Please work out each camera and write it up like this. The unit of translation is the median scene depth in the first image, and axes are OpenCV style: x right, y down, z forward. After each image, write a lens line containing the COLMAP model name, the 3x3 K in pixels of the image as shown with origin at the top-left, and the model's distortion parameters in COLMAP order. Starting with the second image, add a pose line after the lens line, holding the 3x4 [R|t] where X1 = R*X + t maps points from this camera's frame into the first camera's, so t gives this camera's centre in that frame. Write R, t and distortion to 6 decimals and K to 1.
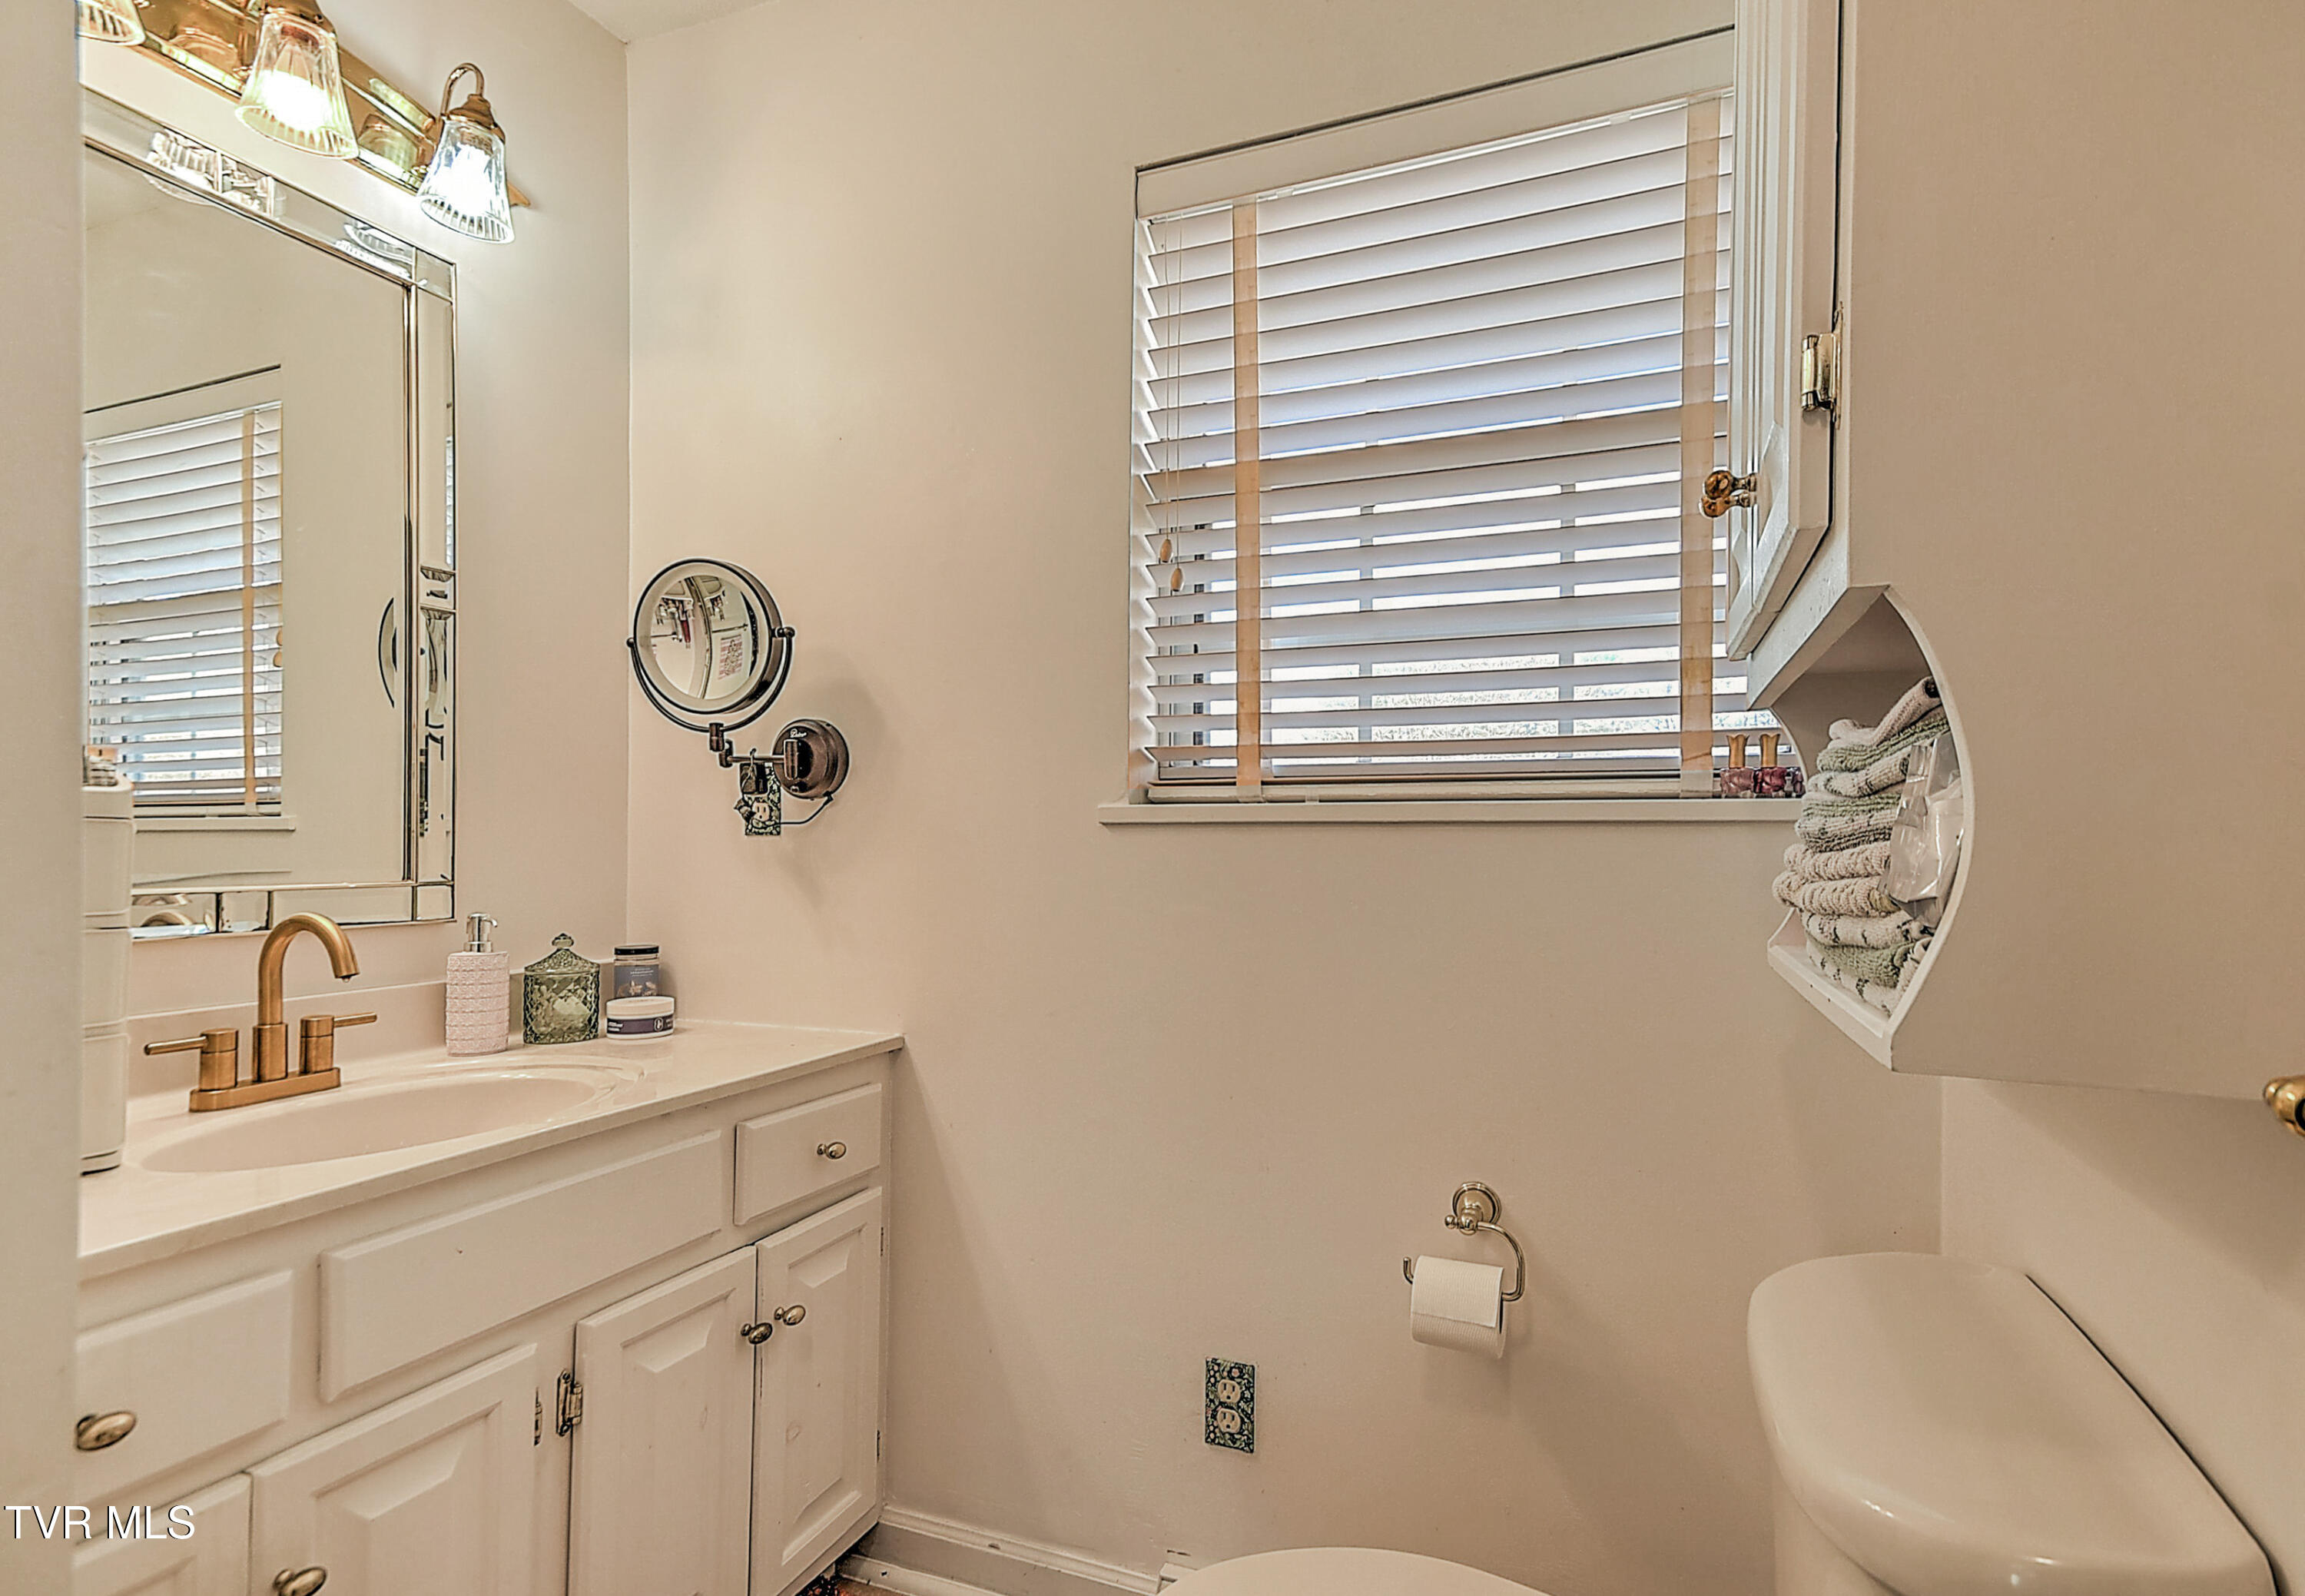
lens RADIAL K [[1121.7, 0, 1210.1], [0, 1121.7, 843.7], [0, 0, 1]] dist [0.025428, 0.000112]
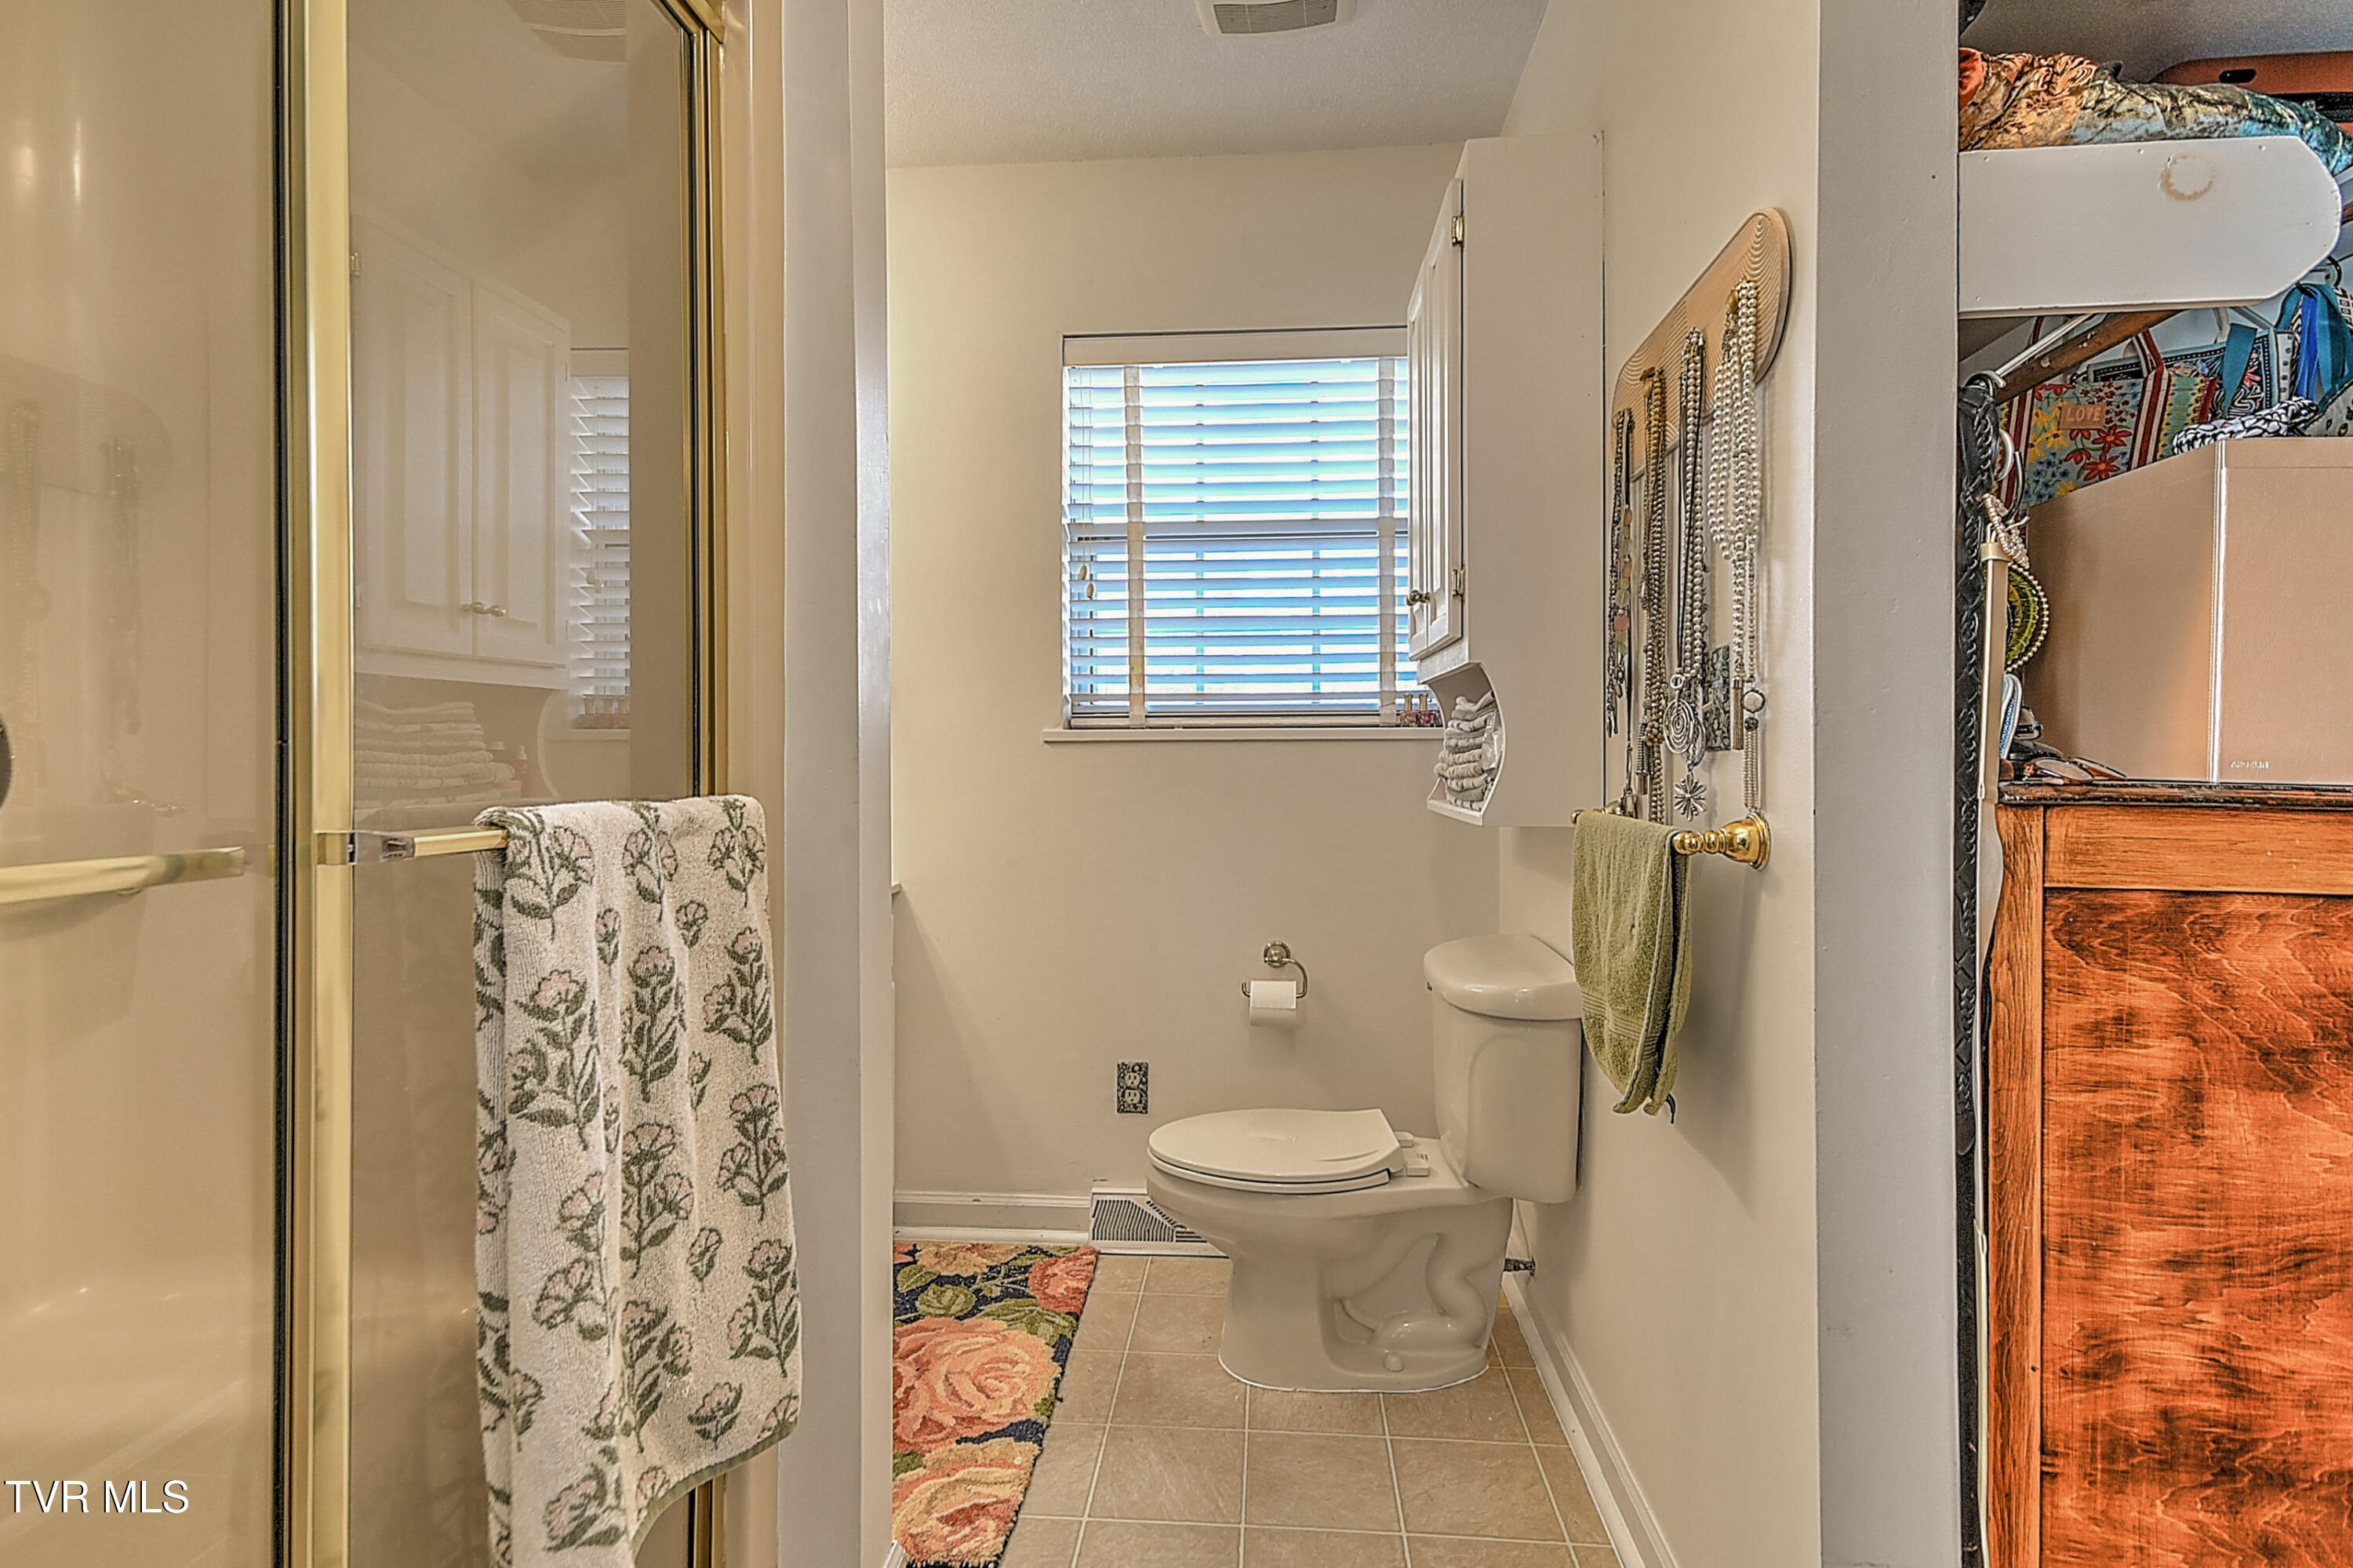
lens RADIAL K [[1116.5, 0, 1178.3], [0, 1116.5, 771.8], [0, 0, 1]] dist [0.004409, 0.000915]
pose [[0.960531, -0.012544, 0.277890, -0.385324], [0.008567, 0.999843, 0.015519, 0.002267], [-0.278041, -0.012526, 0.960487, -0.628142]]
